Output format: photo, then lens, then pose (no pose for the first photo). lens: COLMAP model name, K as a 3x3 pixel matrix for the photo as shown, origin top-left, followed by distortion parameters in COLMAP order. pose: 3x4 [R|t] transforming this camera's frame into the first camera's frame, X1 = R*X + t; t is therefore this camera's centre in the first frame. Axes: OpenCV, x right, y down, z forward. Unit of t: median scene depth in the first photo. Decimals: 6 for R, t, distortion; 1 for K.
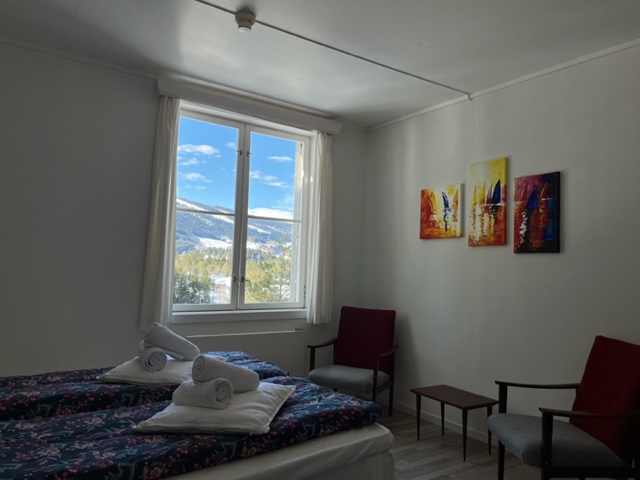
lens RADIAL K [[483.8, 0, 320.0], [0, 483.8, 240.0], [0, 0, 1]] dist [0.053854, 0.000844]
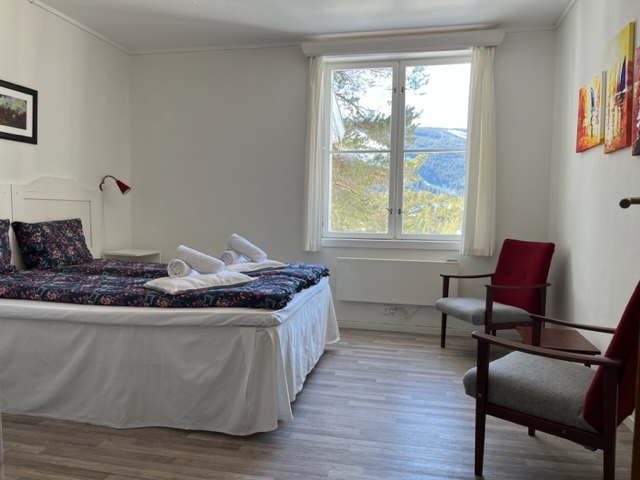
lens RADIAL K [[482.6, 0, 320.0], [0, 482.6, 240.0], [0, 0, 1]] dist [0.069092, 0.001684]
pose [[0.693273, 0.017586, -0.720461, 0.519186], [0.048100, 0.996344, 0.070604, 0.064661], [0.719068, -0.083602, 0.689892, 0.137525]]
